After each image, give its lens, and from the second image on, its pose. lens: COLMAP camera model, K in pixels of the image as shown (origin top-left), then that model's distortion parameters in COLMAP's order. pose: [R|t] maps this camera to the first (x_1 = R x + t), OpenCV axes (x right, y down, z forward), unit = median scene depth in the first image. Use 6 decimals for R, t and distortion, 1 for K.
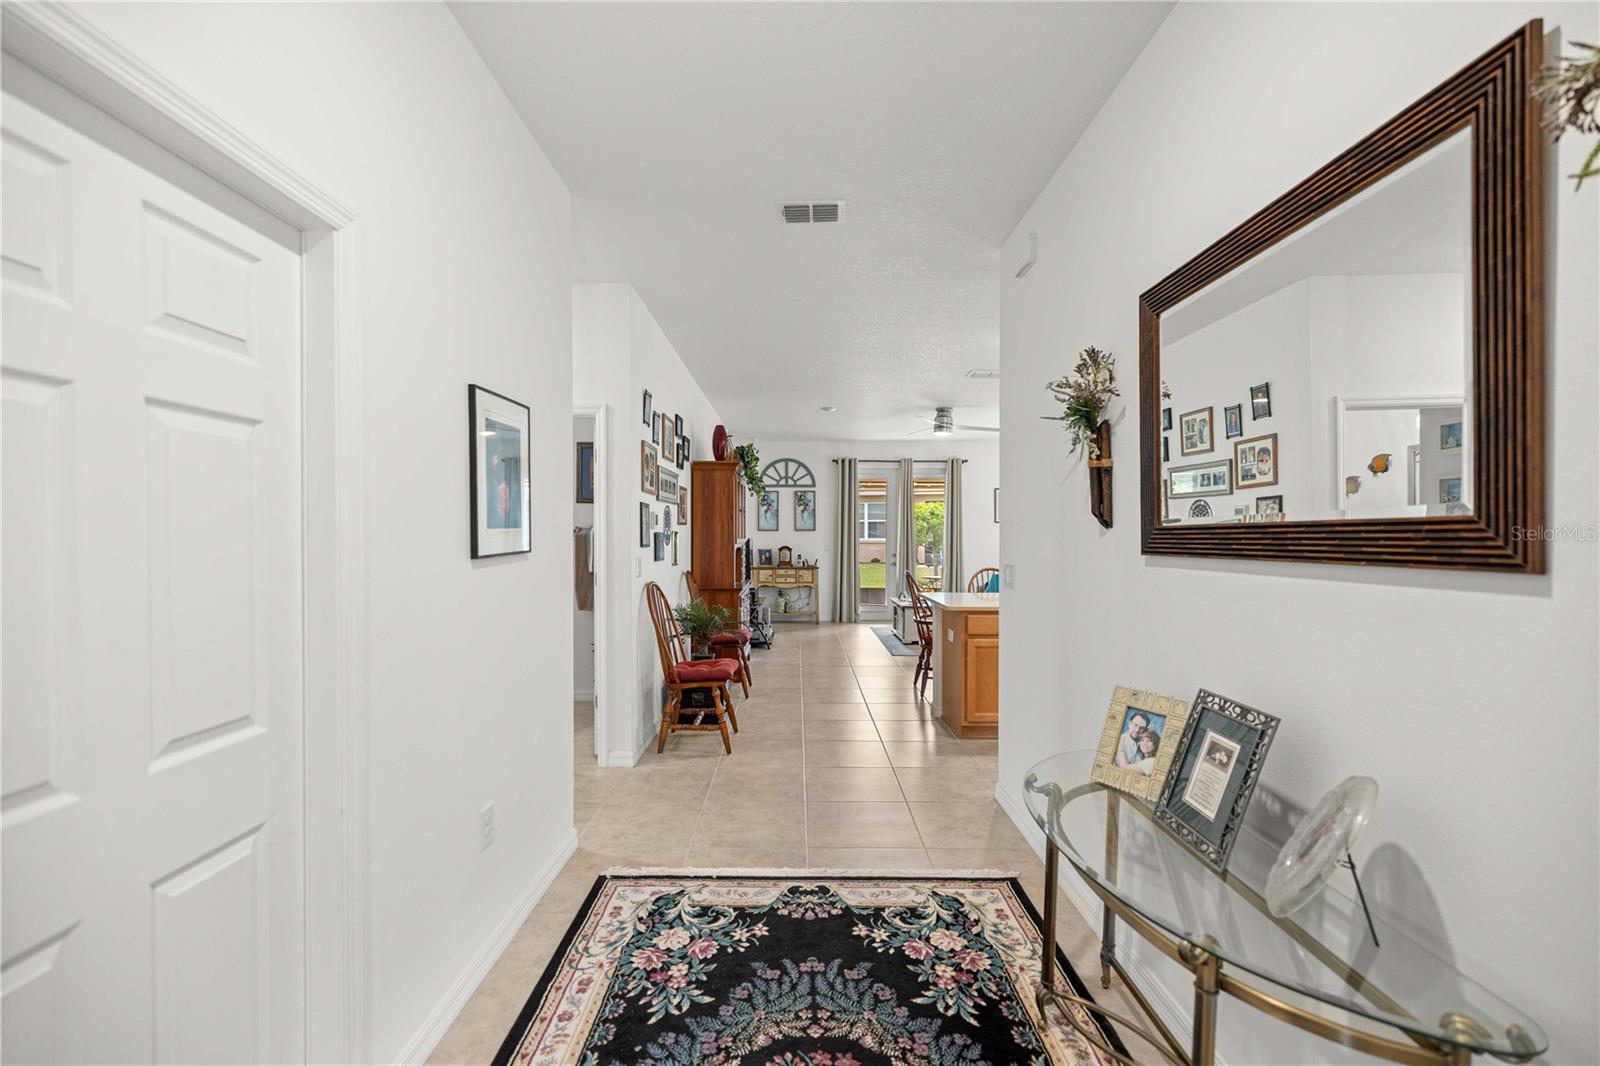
lens RADIAL K [[691.9, 0, 790.2], [0, 691.9, 532.8], [0, 0, 1]] dist [0.026078, 0.000137]
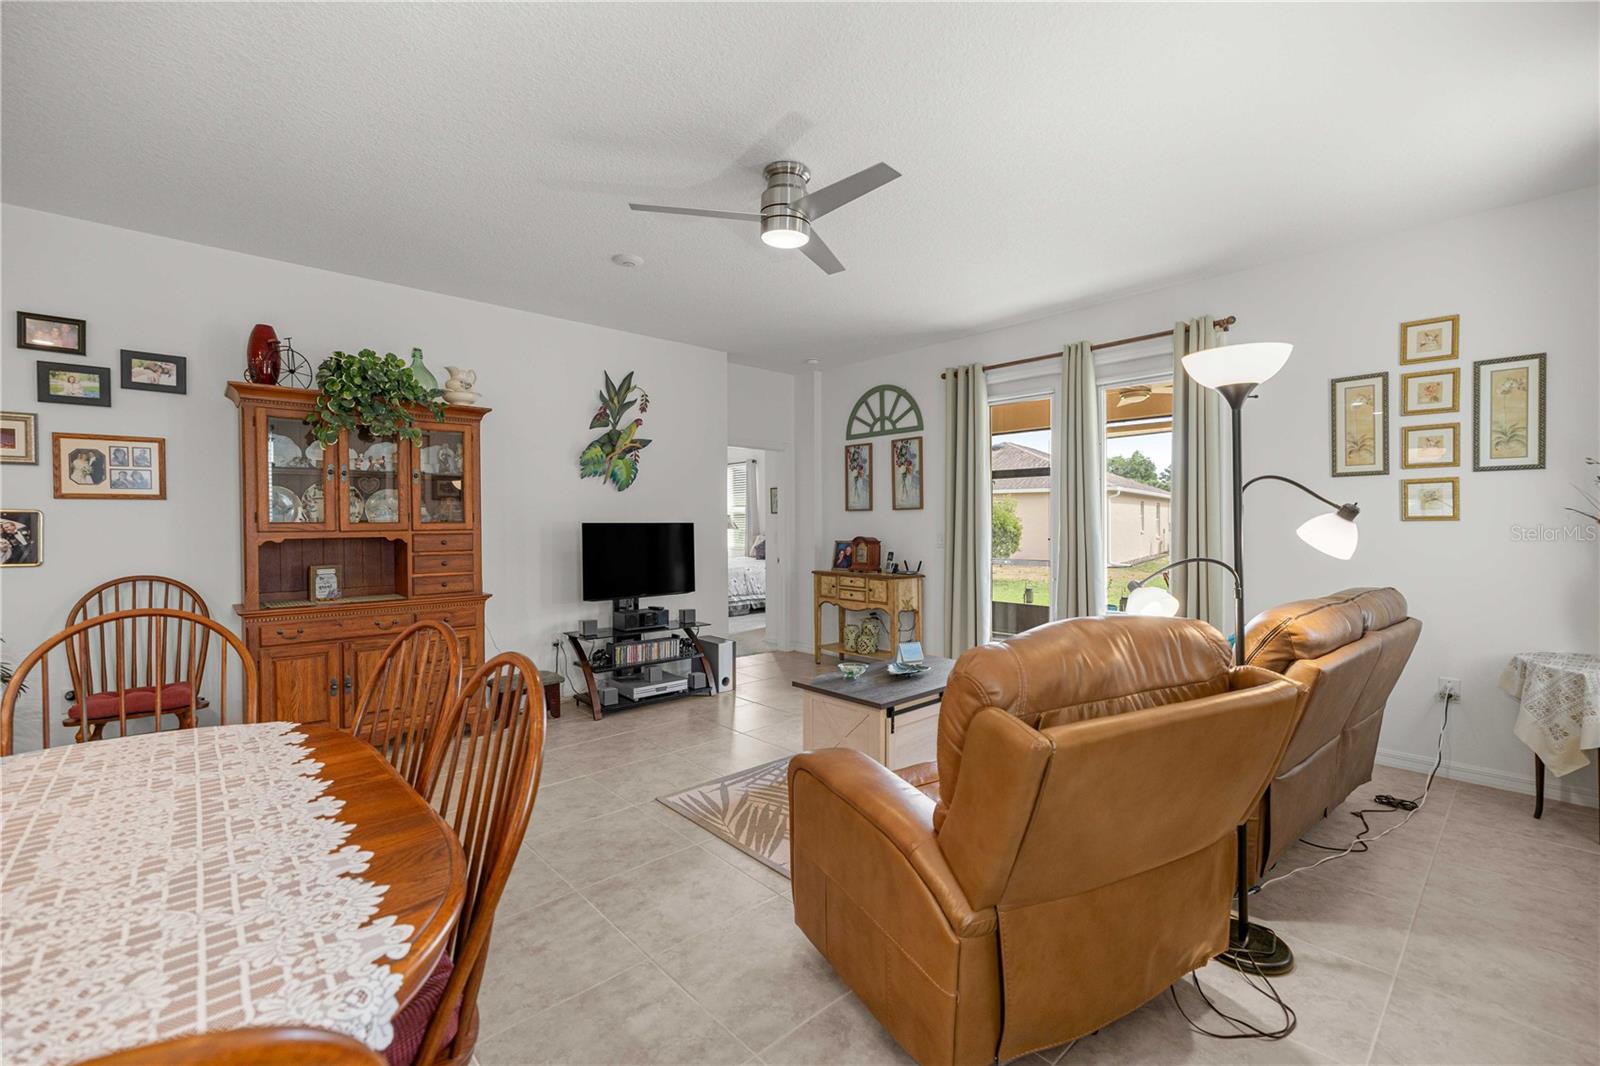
lens RADIAL K [[675.7, 0, 796.0], [0, 675.7, 526.0], [0, 0, 1]] dist [0.002893, -0.000573]
pose [[0.677606, -0.001447, -0.735424, 0.367131], [0.006350, 0.999972, 0.003884, 0.007750], [0.735398, -0.007302, 0.677596, 0.568225]]
